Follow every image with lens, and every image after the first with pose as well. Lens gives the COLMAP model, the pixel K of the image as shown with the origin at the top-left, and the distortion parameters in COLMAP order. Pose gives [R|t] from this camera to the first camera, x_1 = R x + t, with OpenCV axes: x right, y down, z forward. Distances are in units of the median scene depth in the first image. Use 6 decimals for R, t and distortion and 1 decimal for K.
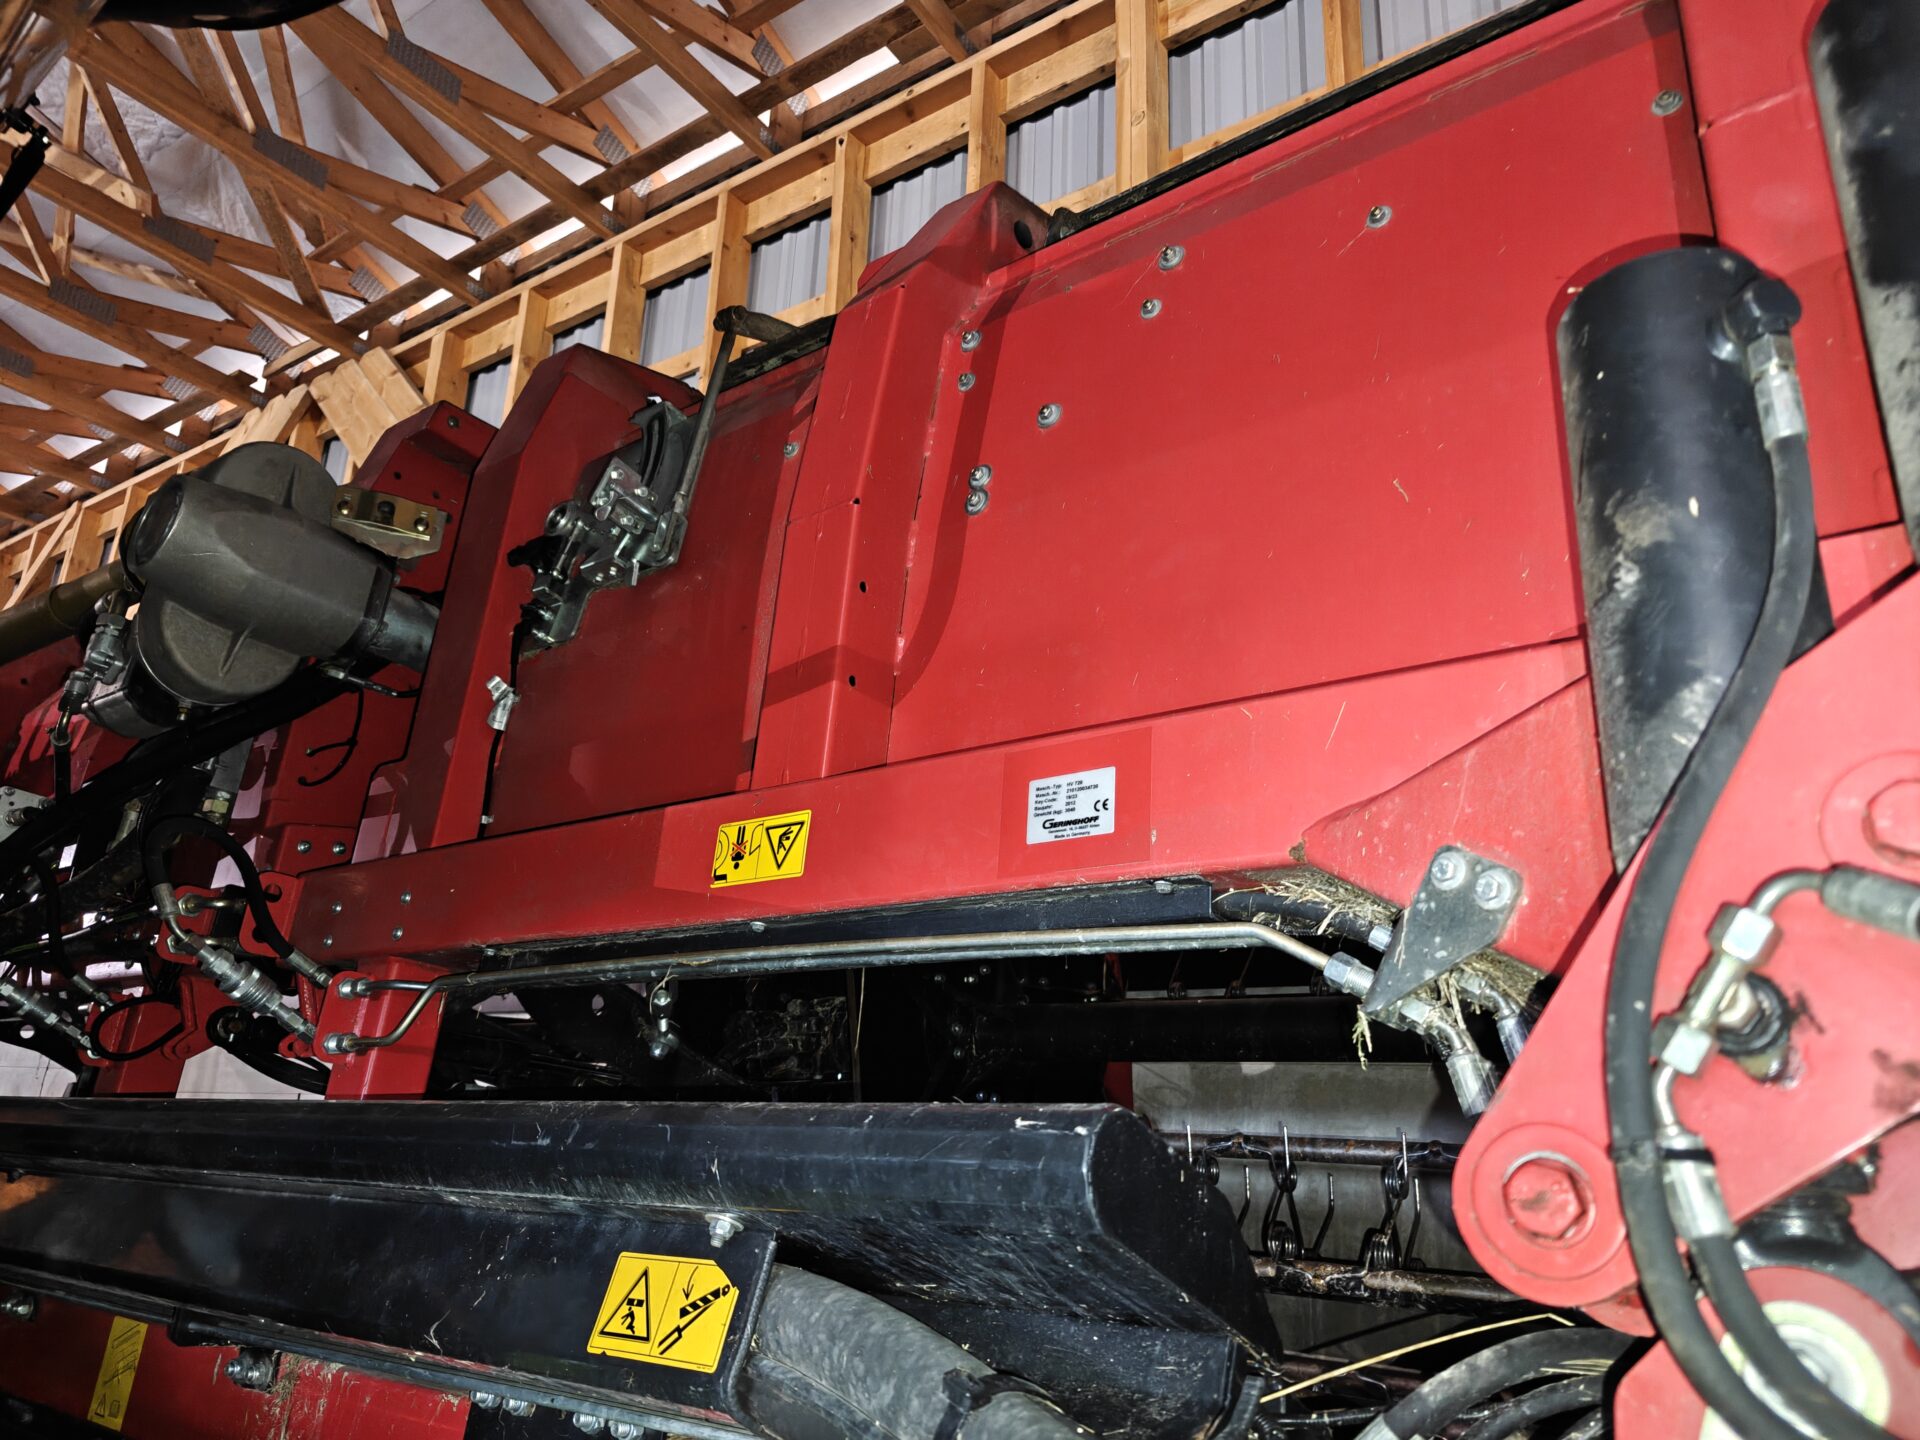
lens RADIAL K [[1277.8, 0, 960.0], [0, 1277.8, 720.0], [0, 0, 1]] dist [0.031319, -0.048308]
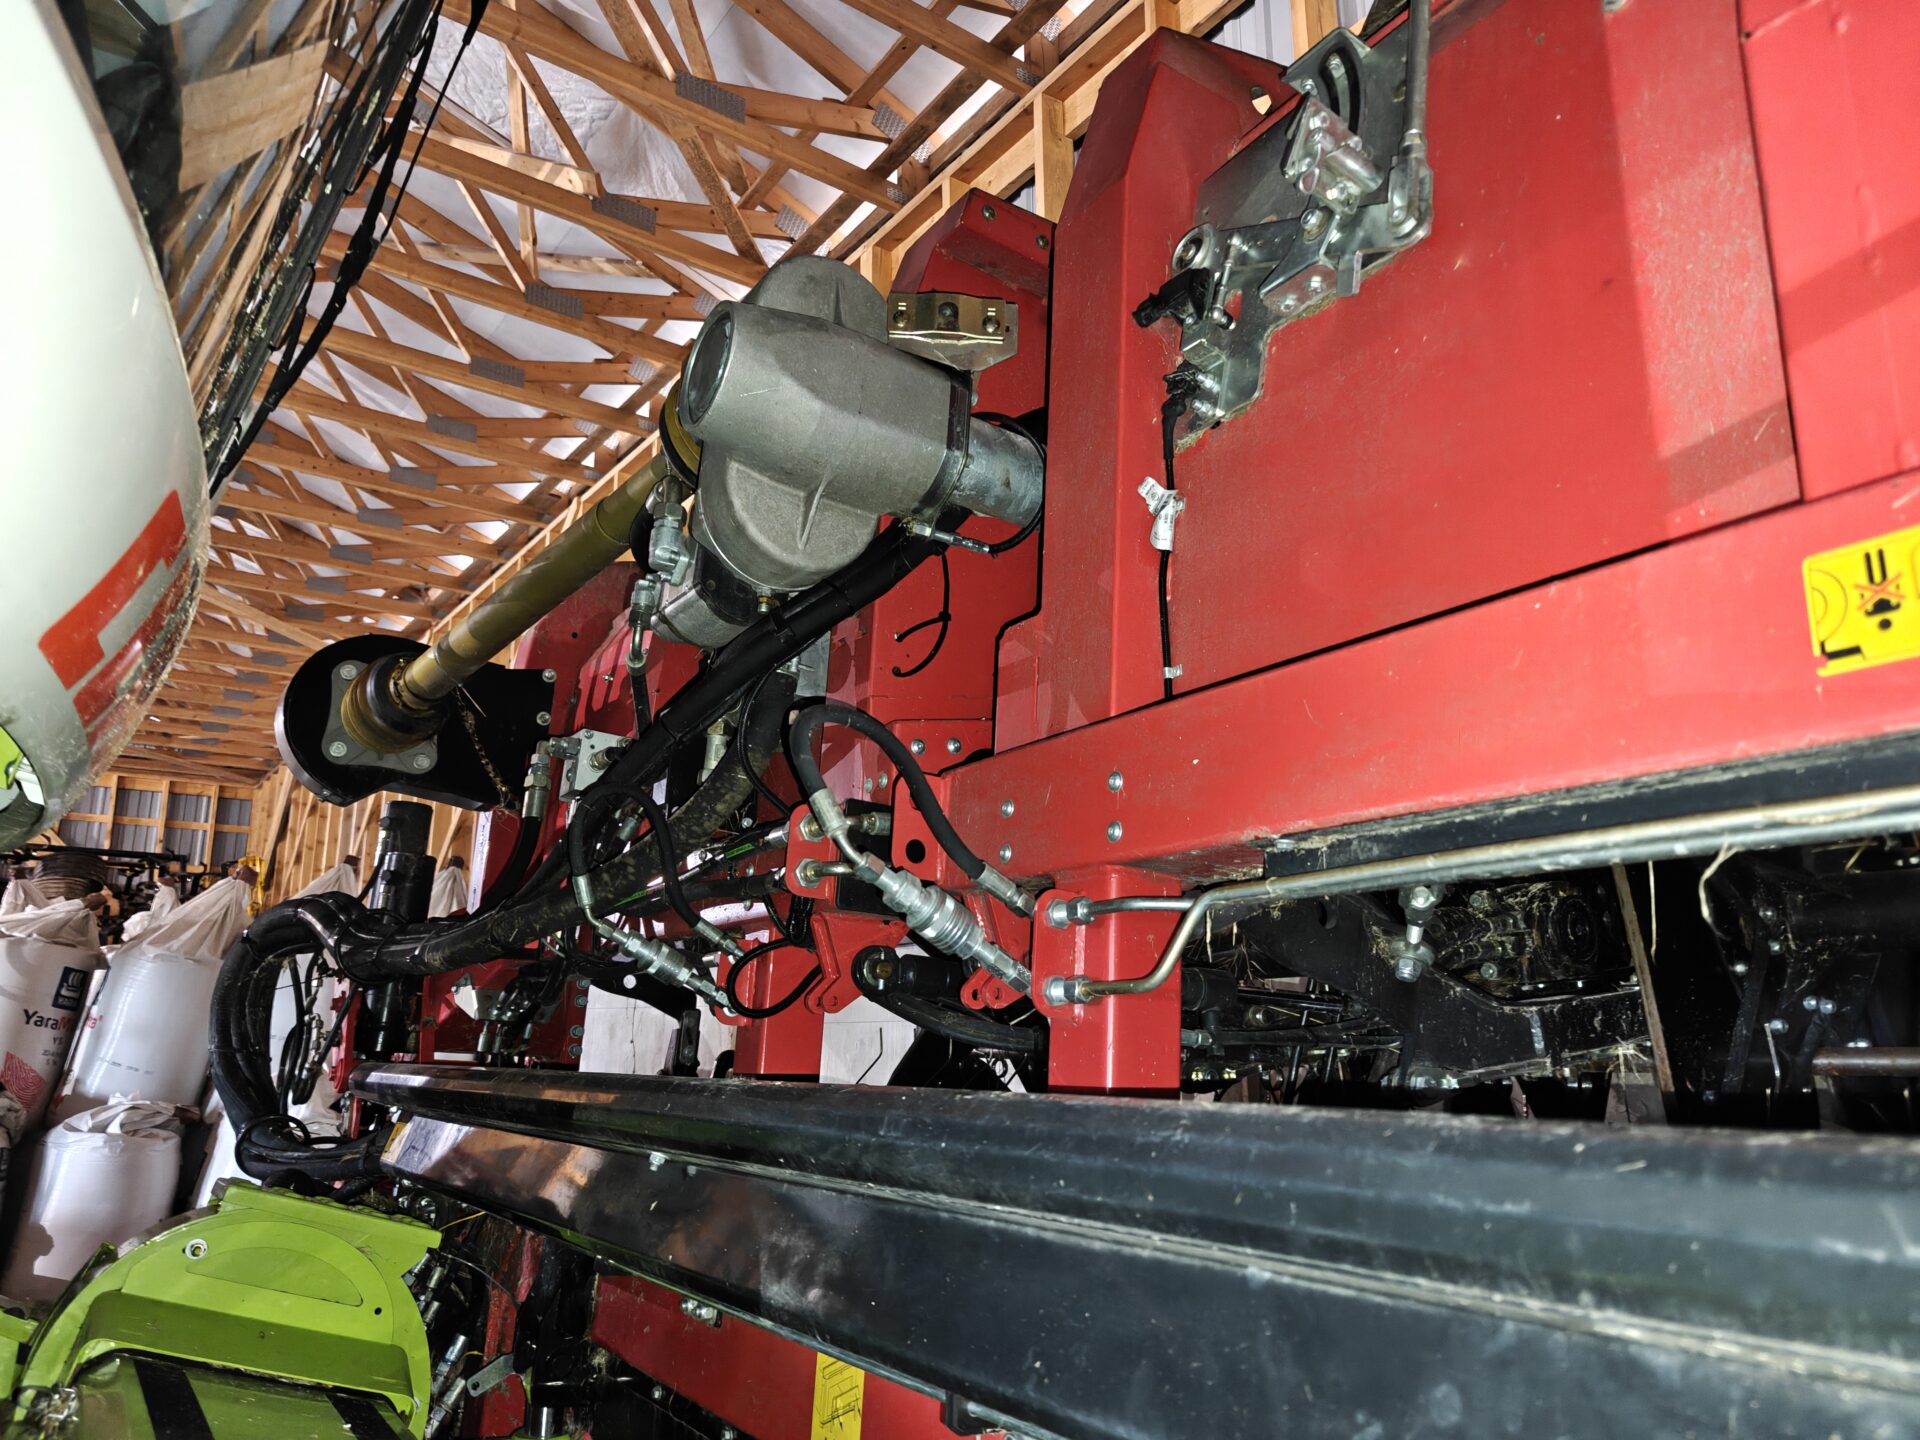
lens RADIAL K [[1267.4, 0, 955.3], [0, 1267.4, 711.8], [0, 0, 1]] dist [-0.004983, -0.001911]
pose [[0.938466, -0.120914, -0.323514, -0.217136], [0.141802, 0.989016, 0.041698, 0.044700], [0.314919, -0.085008, 0.945304, 0.242001]]
